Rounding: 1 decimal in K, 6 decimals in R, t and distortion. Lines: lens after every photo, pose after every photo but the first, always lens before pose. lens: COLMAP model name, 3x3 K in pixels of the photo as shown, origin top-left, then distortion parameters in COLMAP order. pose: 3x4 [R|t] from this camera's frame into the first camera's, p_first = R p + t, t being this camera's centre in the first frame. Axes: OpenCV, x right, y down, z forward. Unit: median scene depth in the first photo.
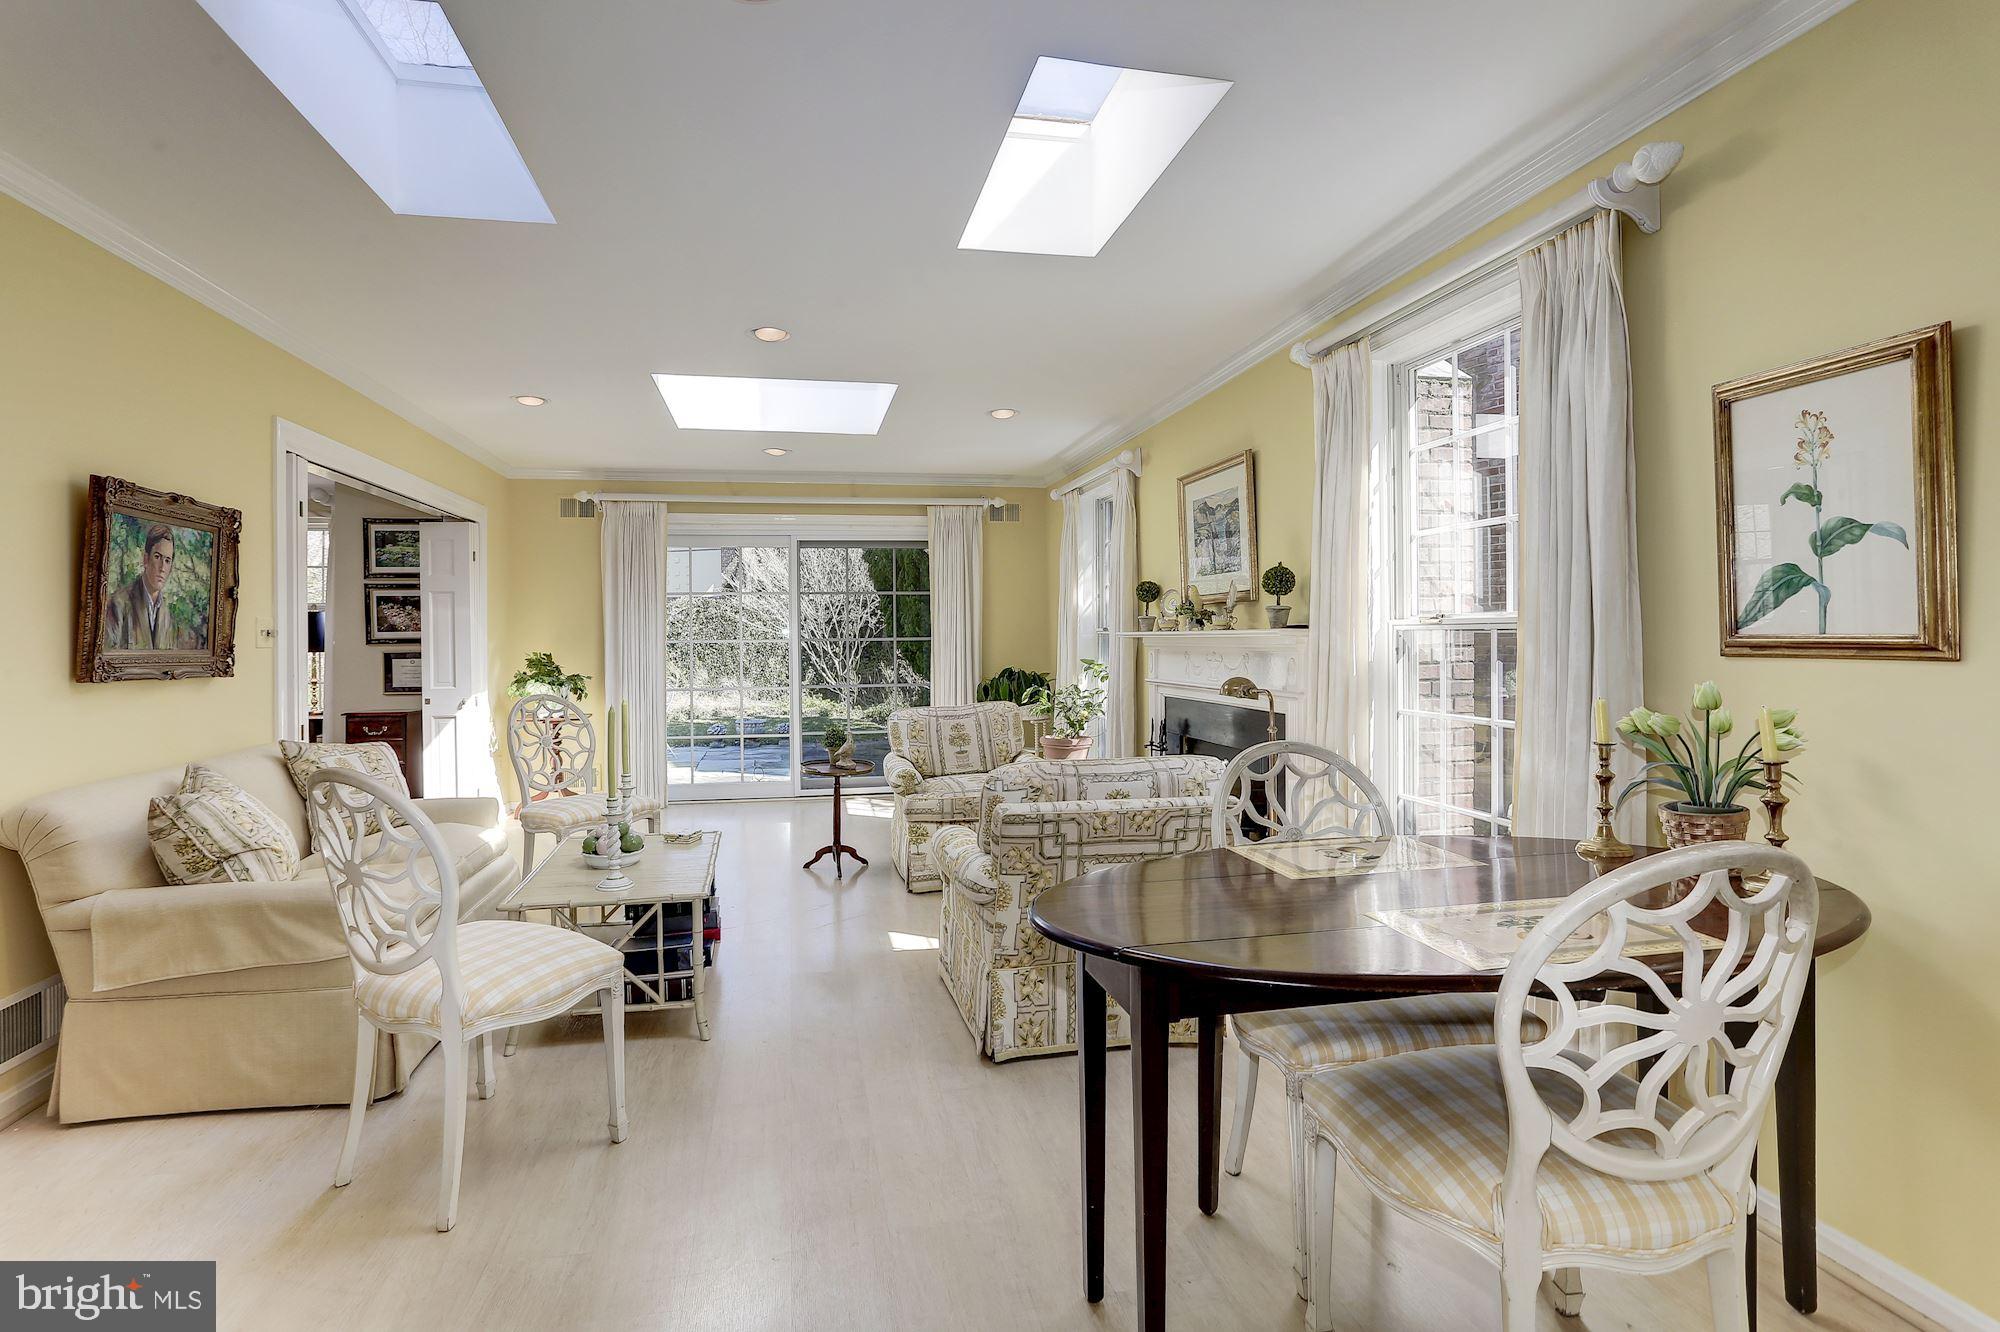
lens RADIAL K [[964.4, 0, 965.6], [0, 964.4, 648.0], [0, 0, 1]] dist [-0.030325, 0.003525]
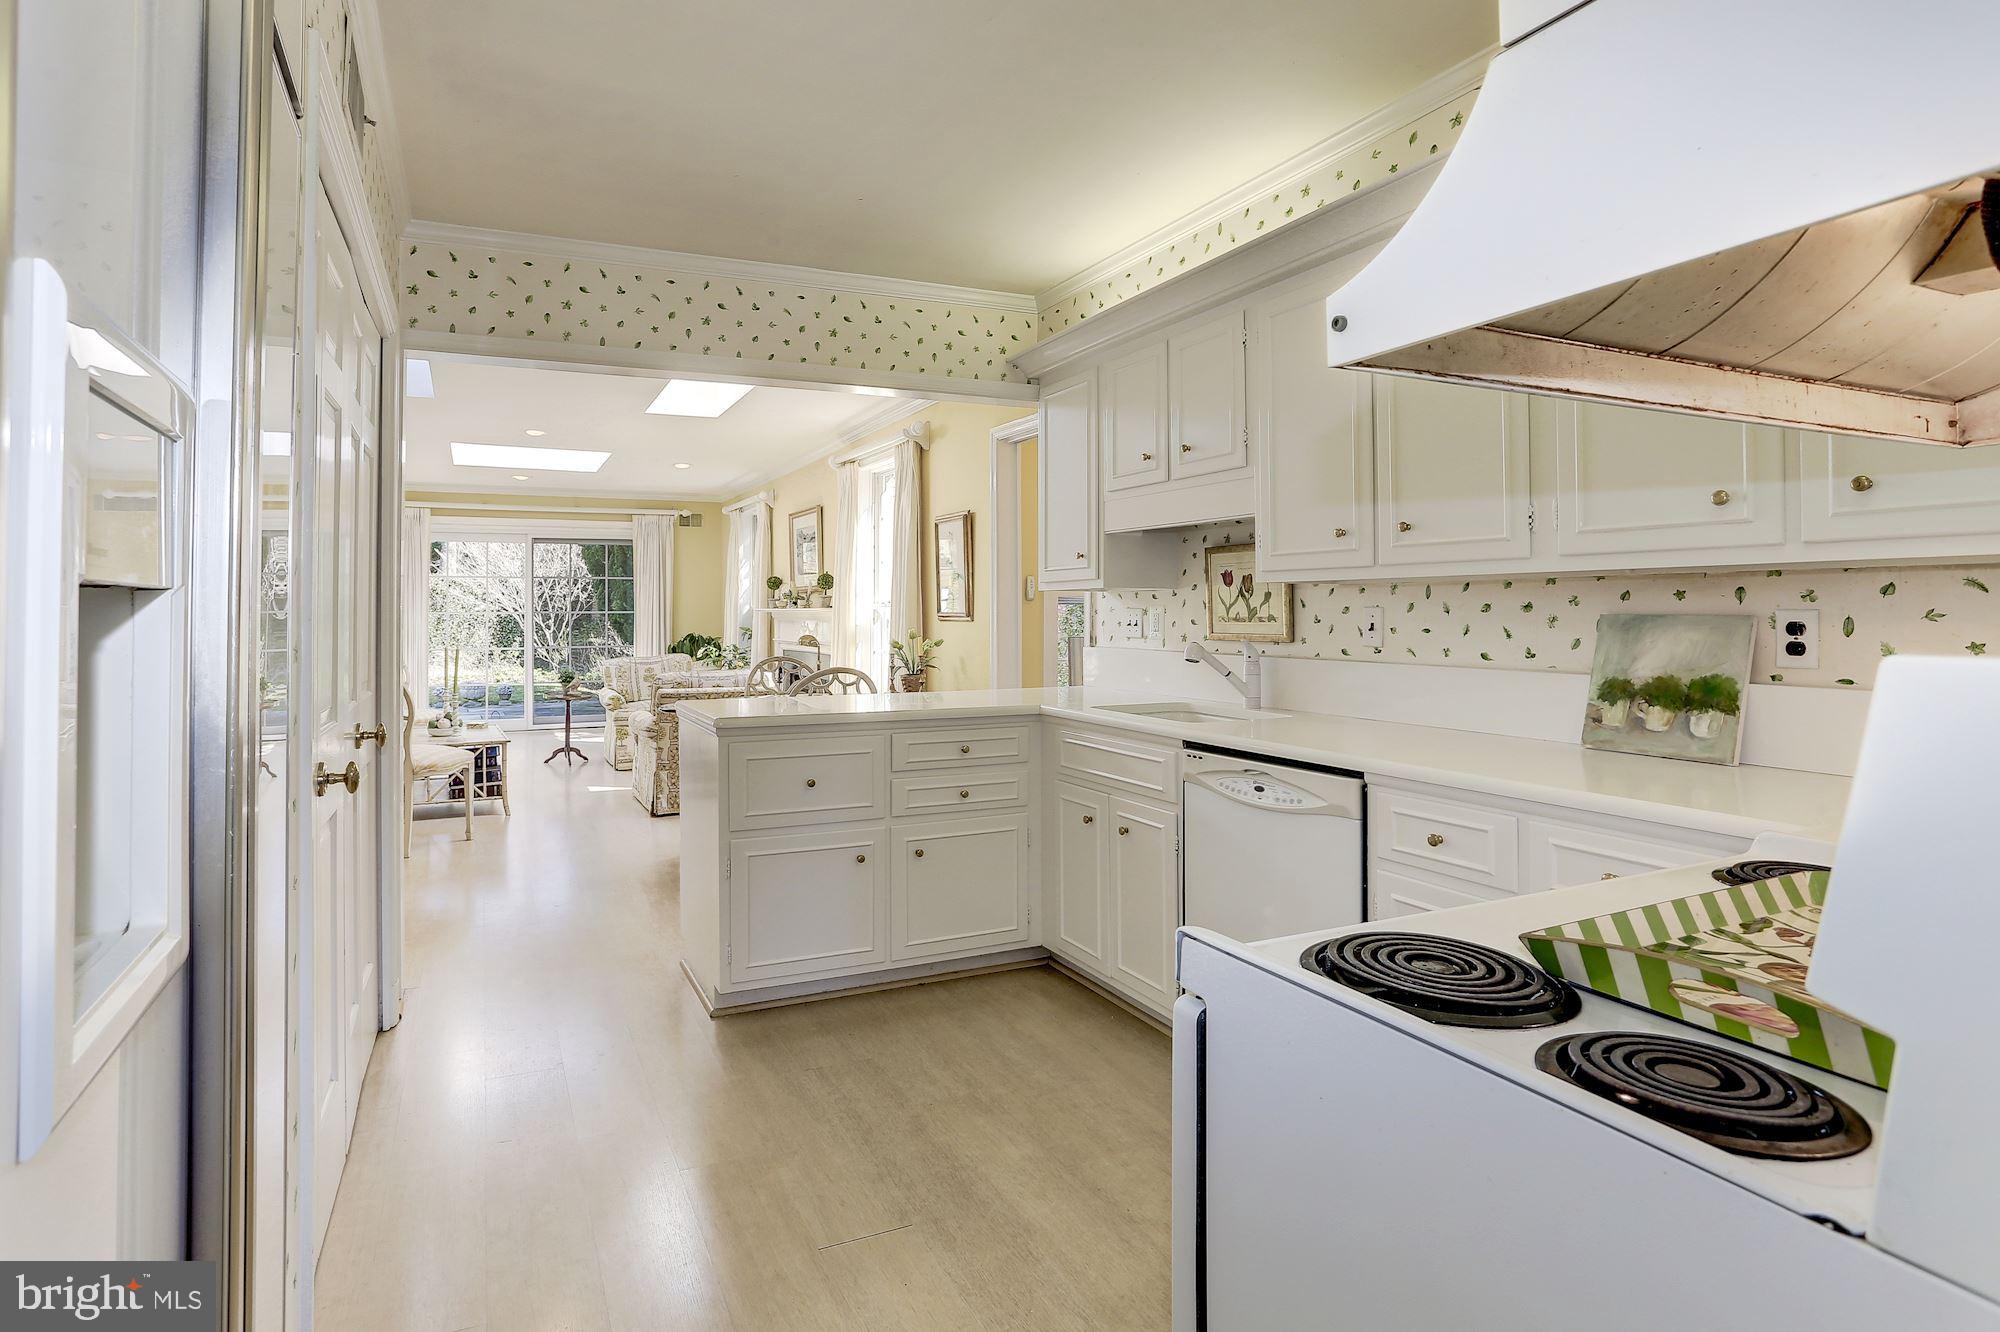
lens RADIAL K [[1024.3, 0, 896.9], [0, 1024.3, 605.2], [0, 0, 1]] dist [-0.057208, -0.000291]
pose [[0.978259, 0.009922, 0.207149, 0.044905], [-0.006108, 0.999800, -0.019047, 0.008980], [-0.207297, 0.017368, 0.978124, -0.757566]]
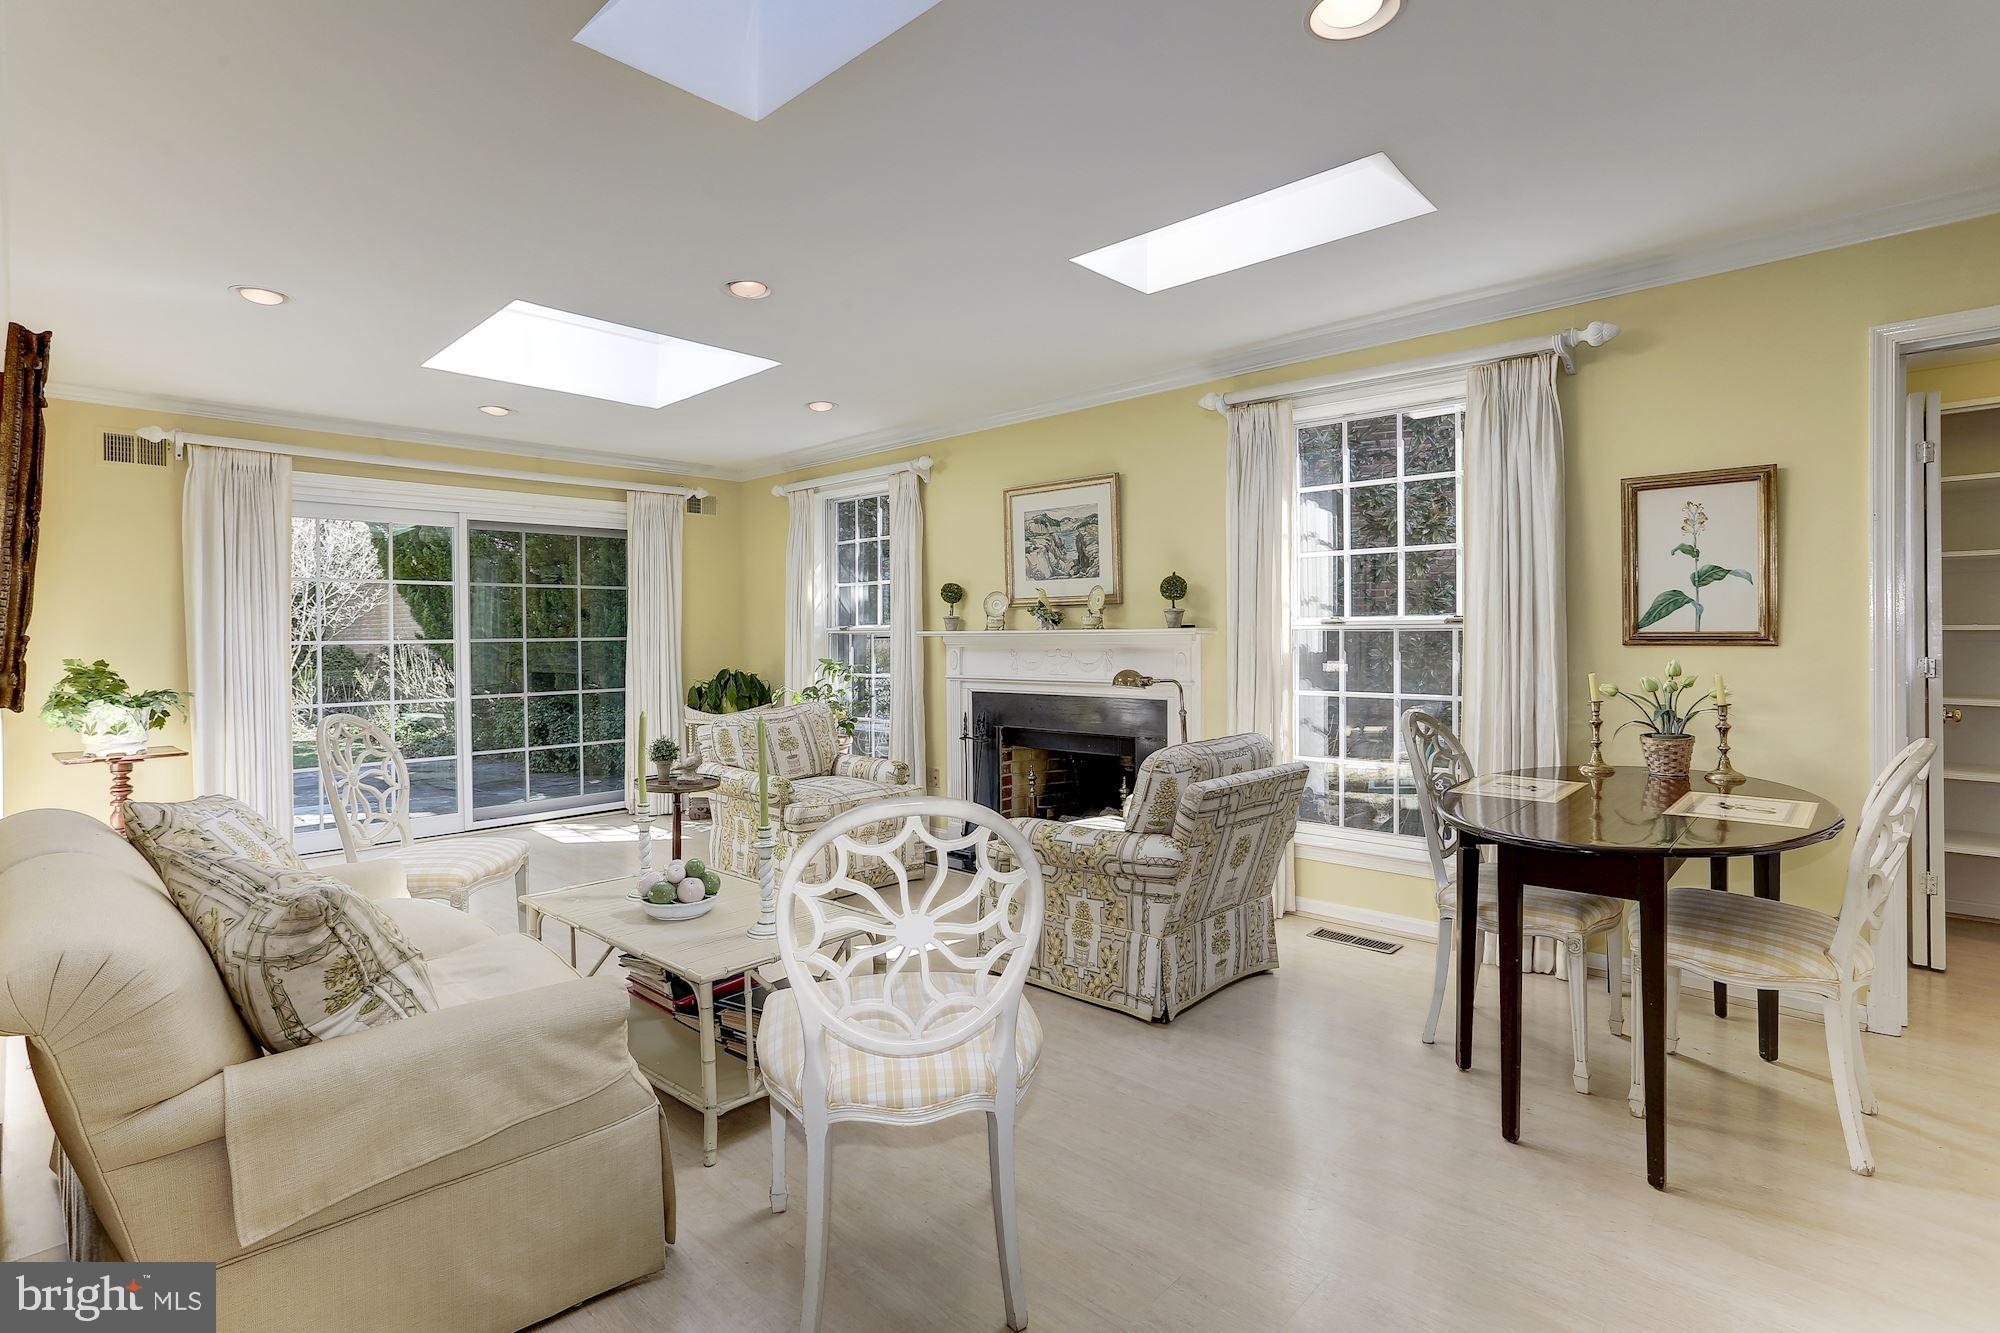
lens RADIAL K [[964.4, 0, 980.2], [0, 964.4, 647.7], [0, 0, 1]] dist [-0.030325, 0.003525]
pose [[0.809350, -0.005765, 0.587299, -0.464951], [0.007845, 0.999969, -0.000996, 0.002686], [-0.587275, 0.005413, 0.809370, 0.141109]]
